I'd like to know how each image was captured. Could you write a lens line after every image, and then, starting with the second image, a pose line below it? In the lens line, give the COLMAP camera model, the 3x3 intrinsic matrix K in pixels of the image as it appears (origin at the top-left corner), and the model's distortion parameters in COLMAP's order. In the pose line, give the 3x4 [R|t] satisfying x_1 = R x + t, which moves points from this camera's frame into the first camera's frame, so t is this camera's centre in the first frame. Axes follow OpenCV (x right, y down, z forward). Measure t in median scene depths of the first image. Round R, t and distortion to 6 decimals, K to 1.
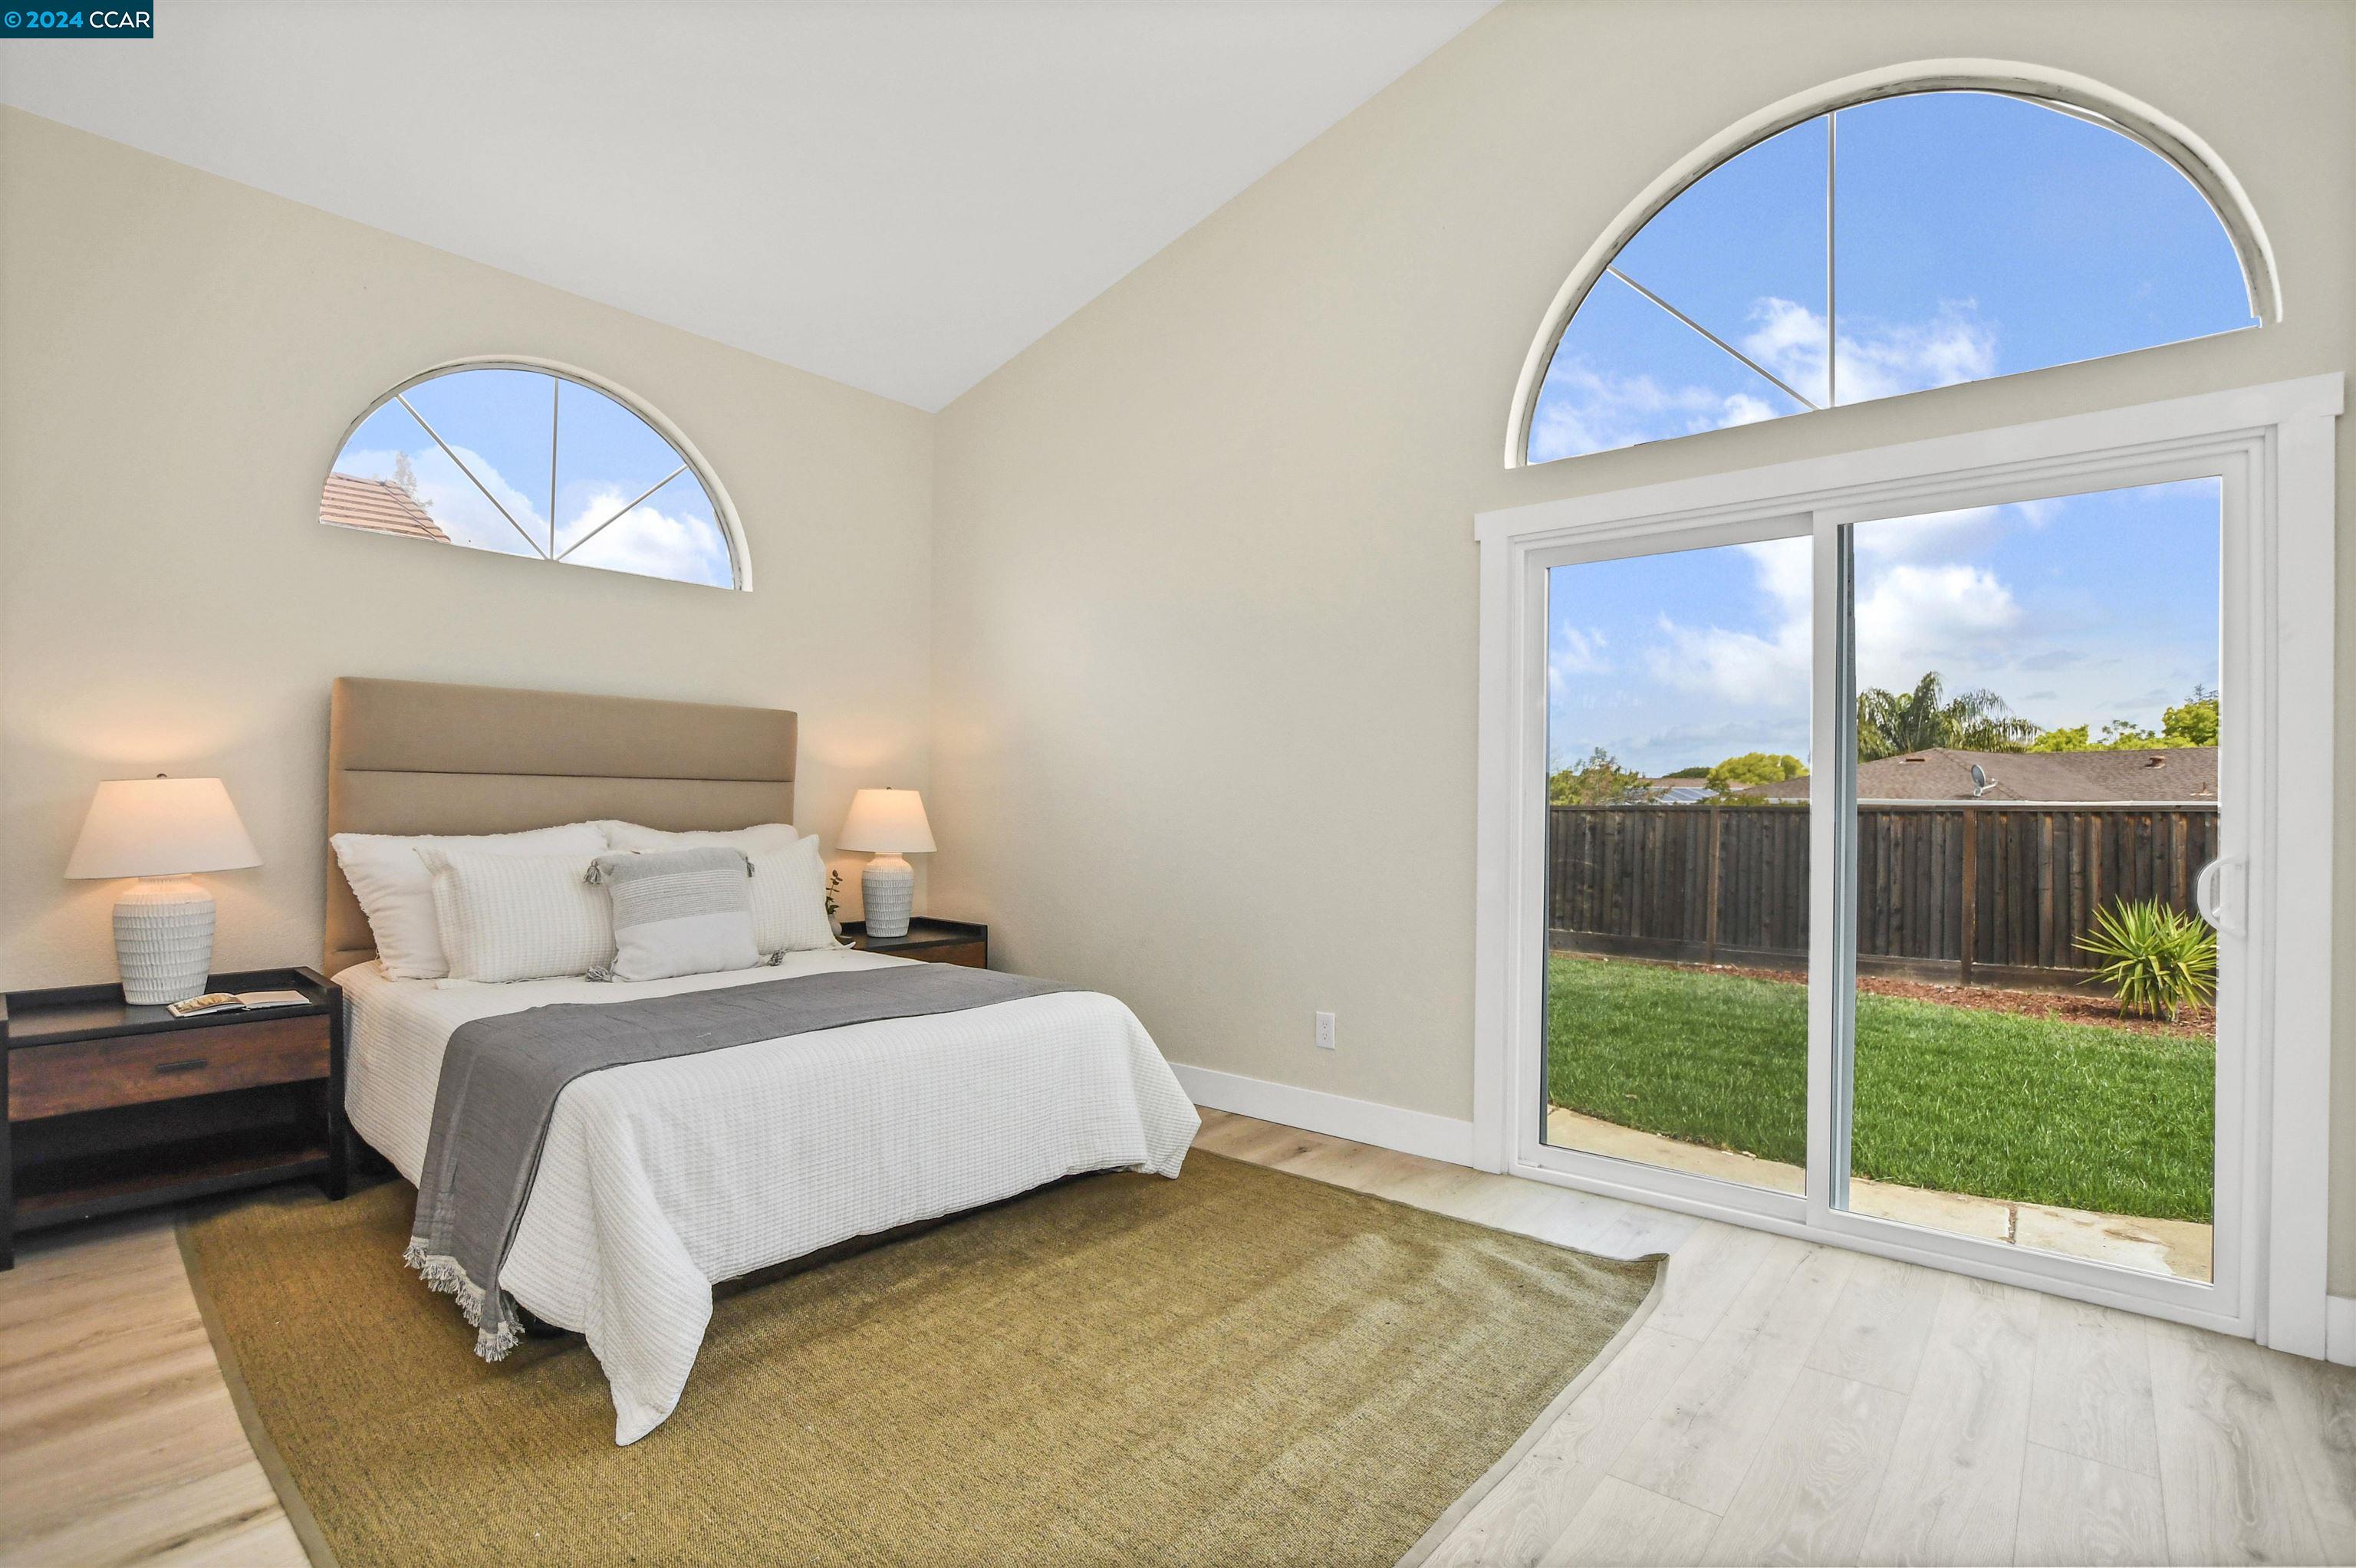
lens RADIAL K [[1102.4, 0, 1173.7], [0, 1102.4, 810.8], [0, 0, 1]] dist [-0.024708, 0.001303]
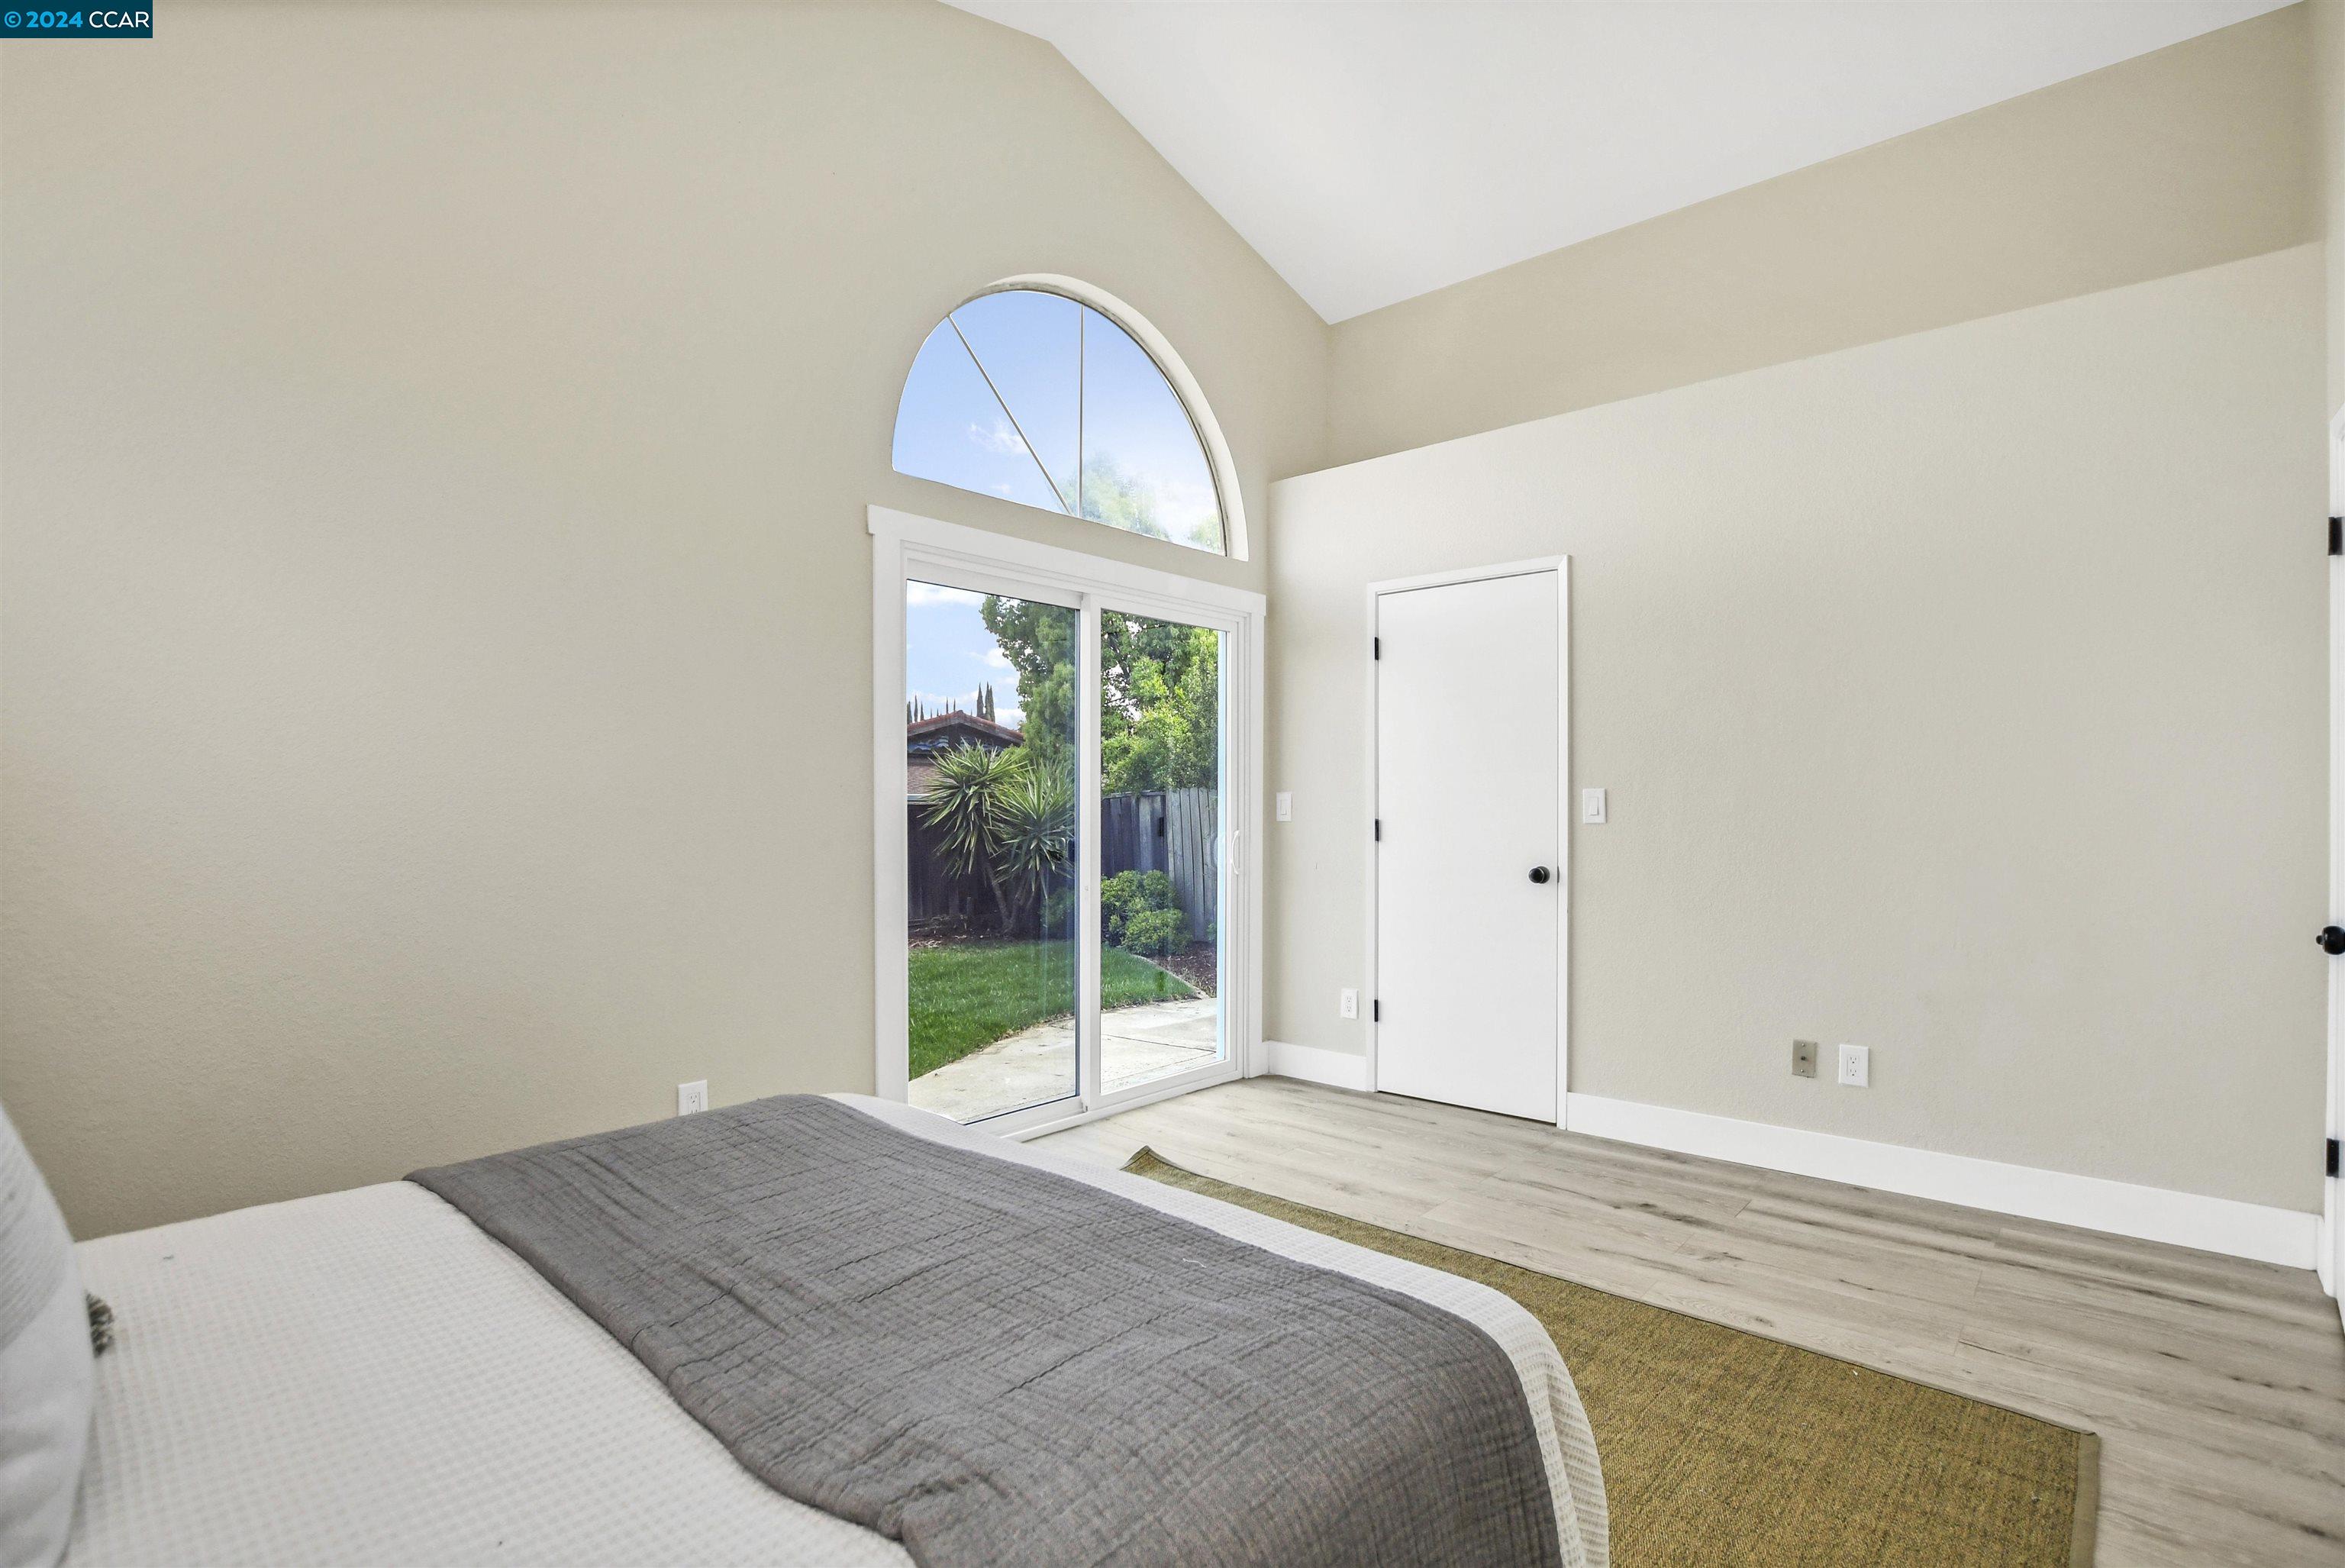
lens RADIAL K [[1097.4, 0, 1168.2], [0, 1097.4, 810.7], [0, 0, 1]] dist [-0.024708, 0.001303]
pose [[0.007653, -0.000166, 0.999971, -1.036628], [0.006292, 0.999980, 0.000118, -0.001327], [-0.999951, 0.006291, 0.007654, 1.137055]]
